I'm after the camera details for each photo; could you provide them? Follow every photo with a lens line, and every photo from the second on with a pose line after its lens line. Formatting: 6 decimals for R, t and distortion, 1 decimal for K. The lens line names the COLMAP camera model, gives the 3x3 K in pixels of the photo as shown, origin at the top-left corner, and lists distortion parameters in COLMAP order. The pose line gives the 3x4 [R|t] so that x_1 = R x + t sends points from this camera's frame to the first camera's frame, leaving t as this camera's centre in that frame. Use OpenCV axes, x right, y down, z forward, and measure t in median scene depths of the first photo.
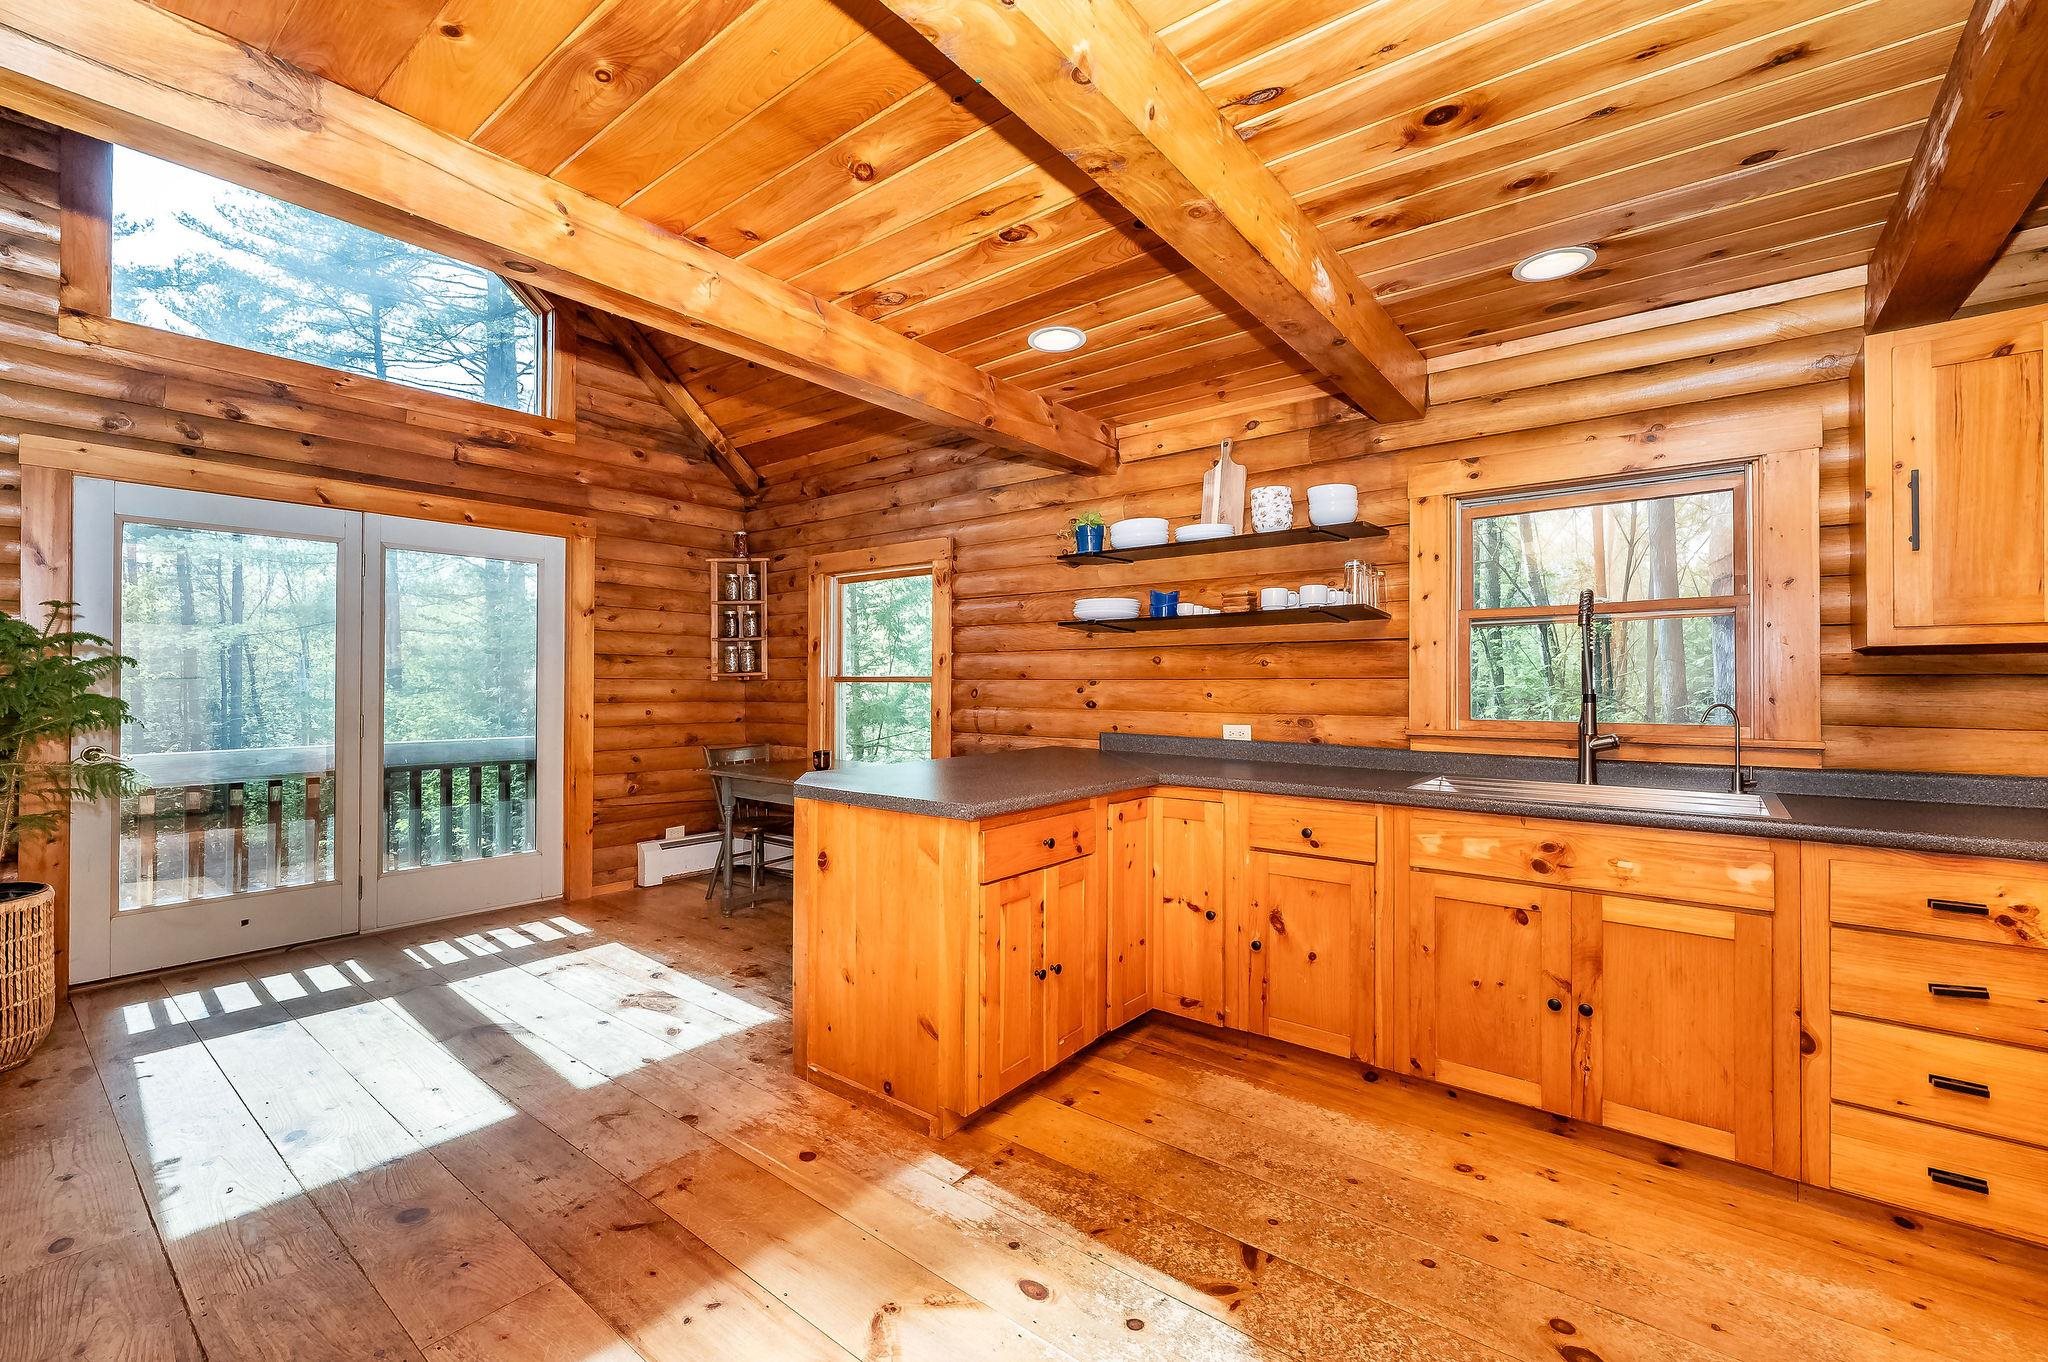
lens RADIAL K [[833.6, 0, 1059.9], [0, 833.6, 677.6], [0, 0, 1]] dist [-0.003970, 0.002929]
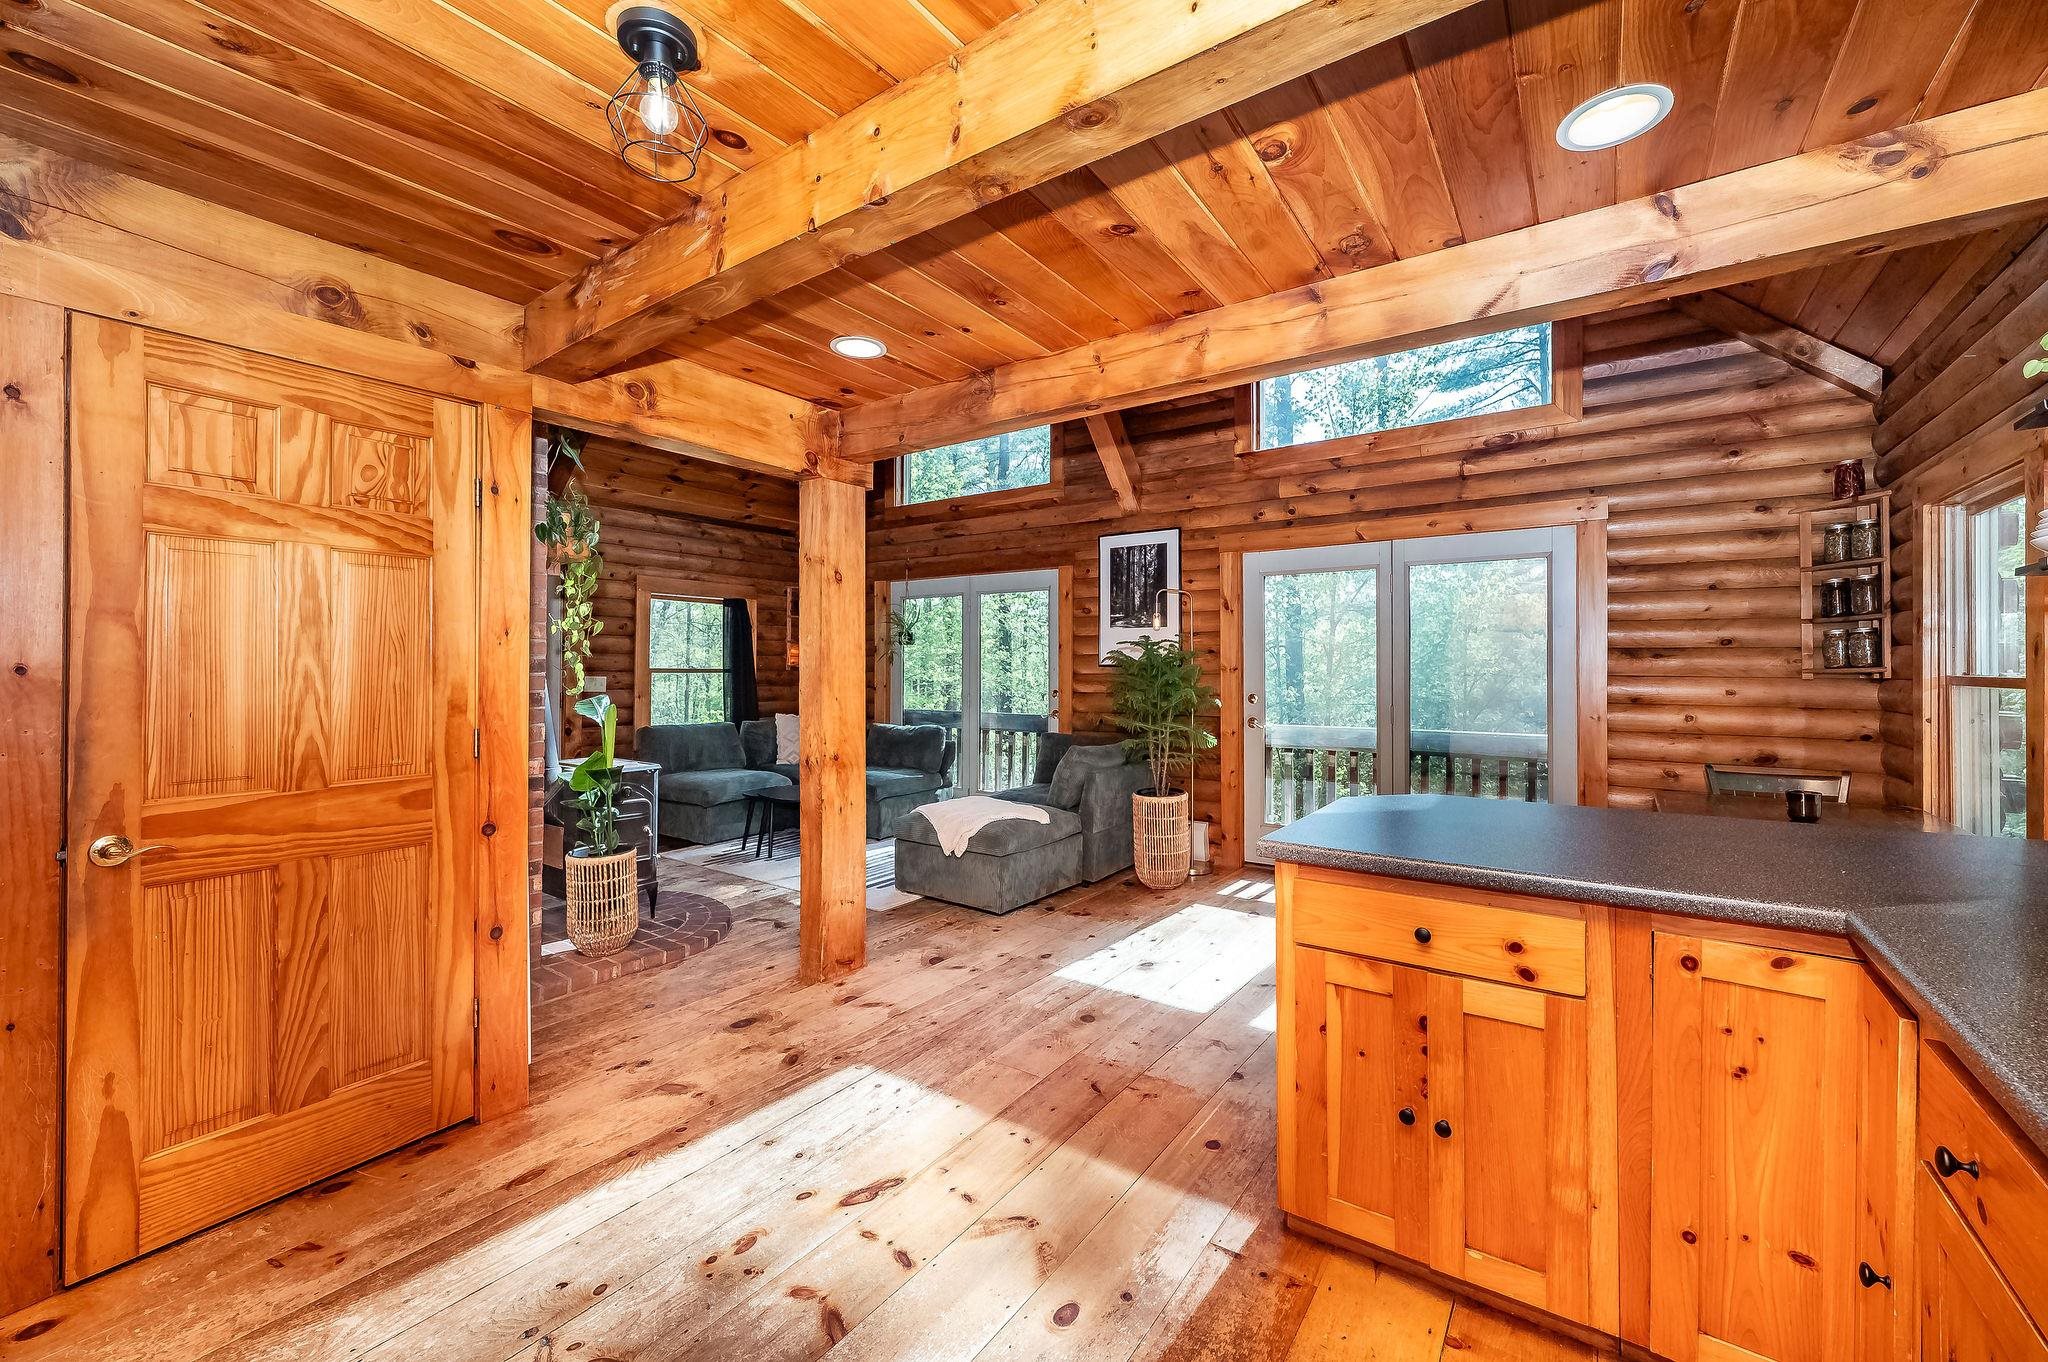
lens RADIAL K [[833.6, 0, 977.8], [0, 833.6, 662.5], [0, 0, 1]] dist [-0.003970, 0.002929]
pose [[-0.004072, -0.013875, -0.999895, 0.463137], [0.010350, 0.999850, -0.013917, -0.012746], [0.999938, -0.010405, -0.003928, 0.438493]]
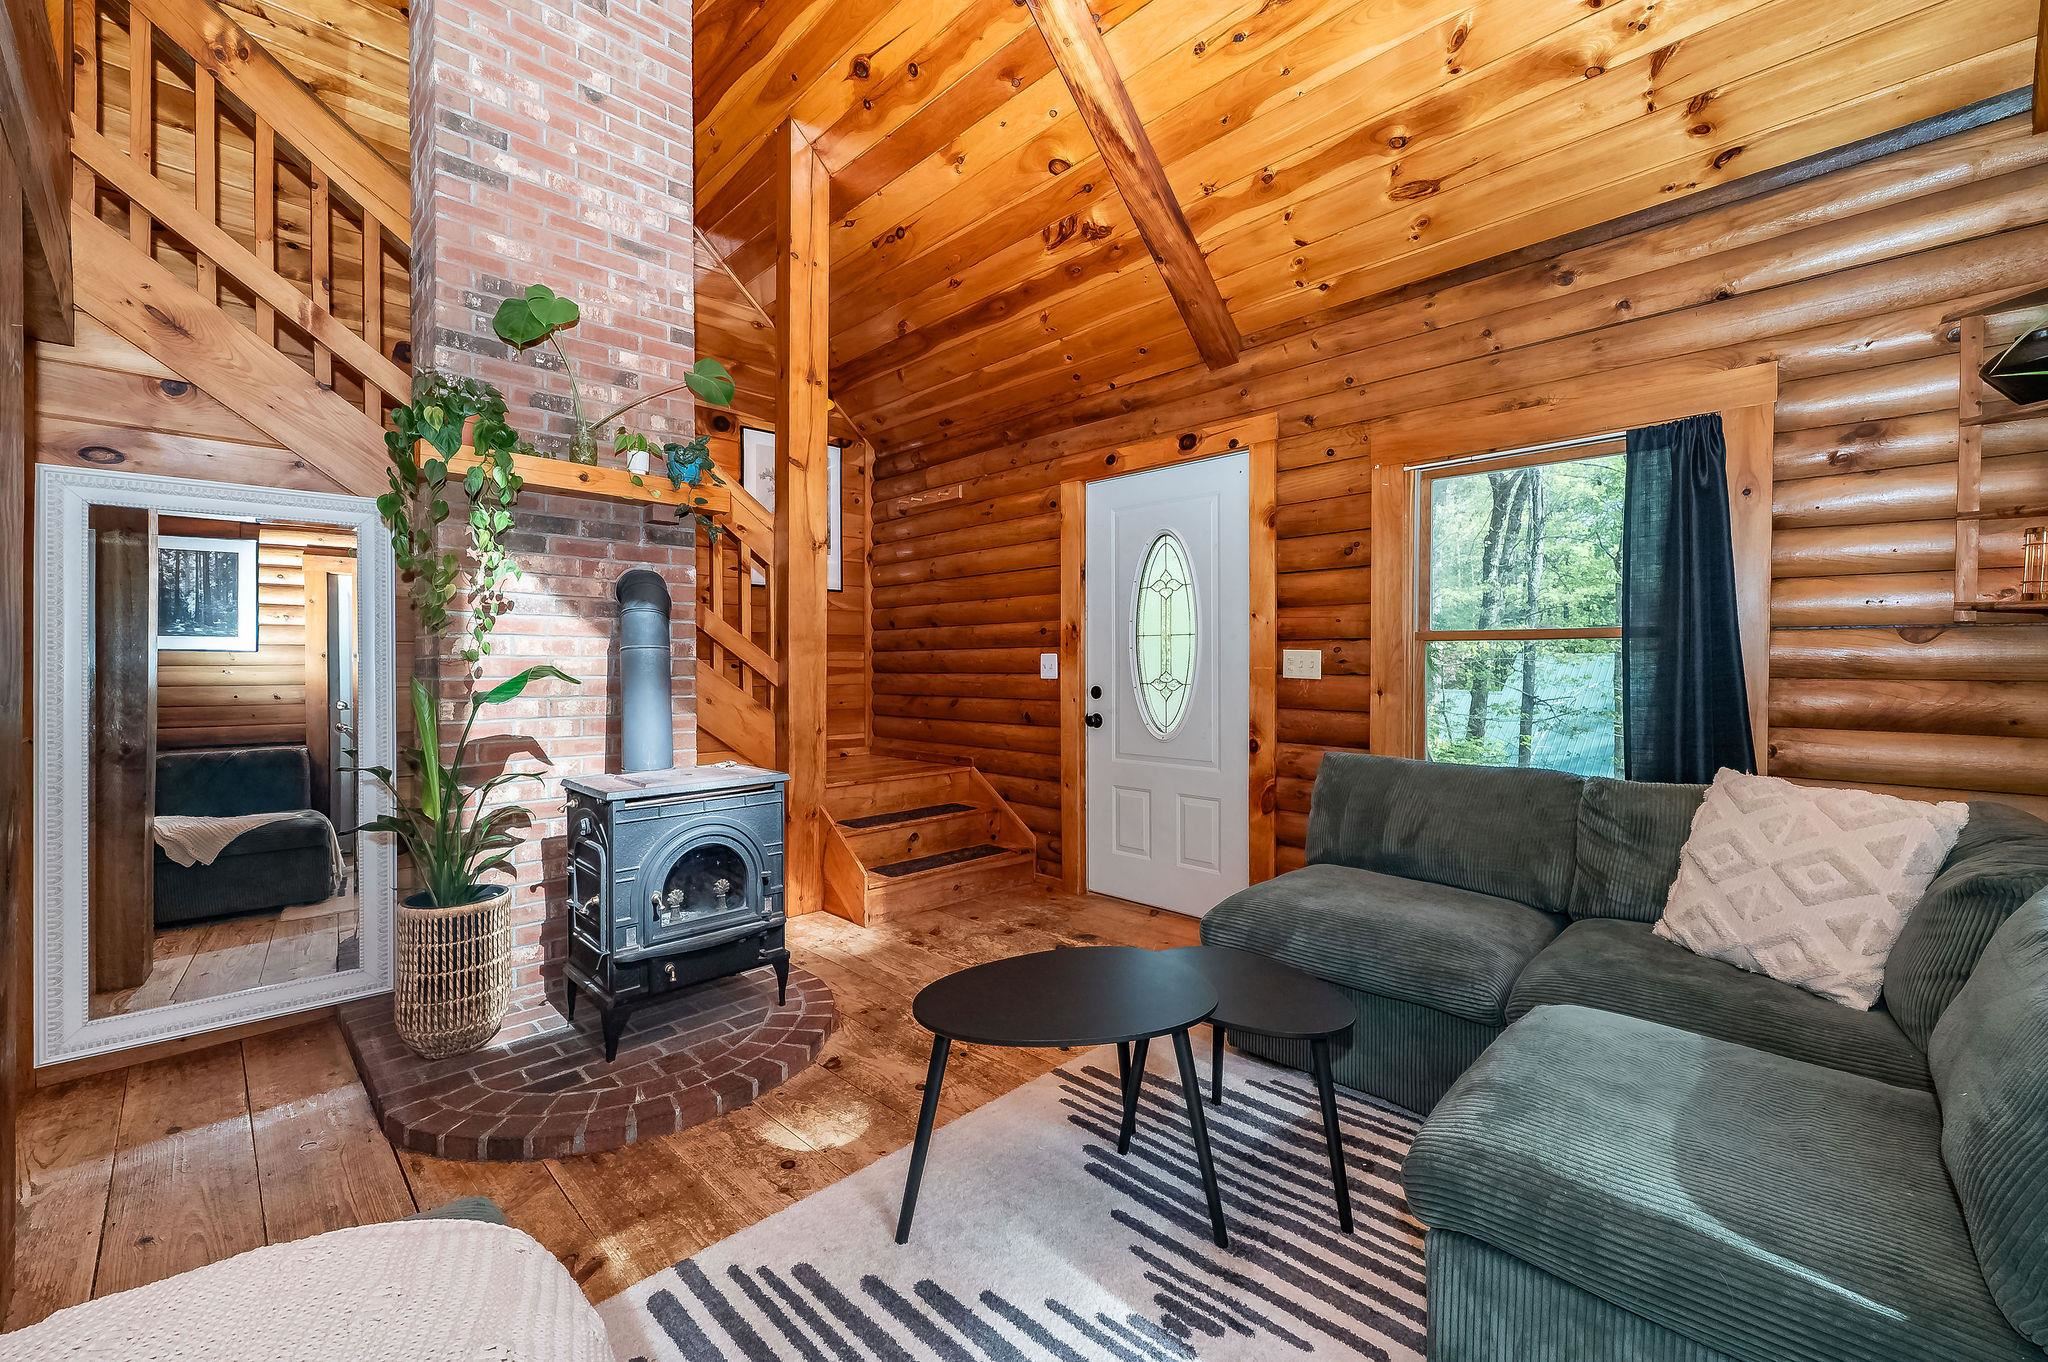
lens RADIAL K [[833.6, 0, 1076.7], [0, 833.6, 673.0], [0, 0, 1]] dist [-0.003970, 0.002929]
pose [[-0.993917, -0.006757, 0.109925, -1.164494], [-0.006596, 0.999977, 0.001825, 0.010738], [-0.109934, 0.001089, -0.993938, 0.597335]]
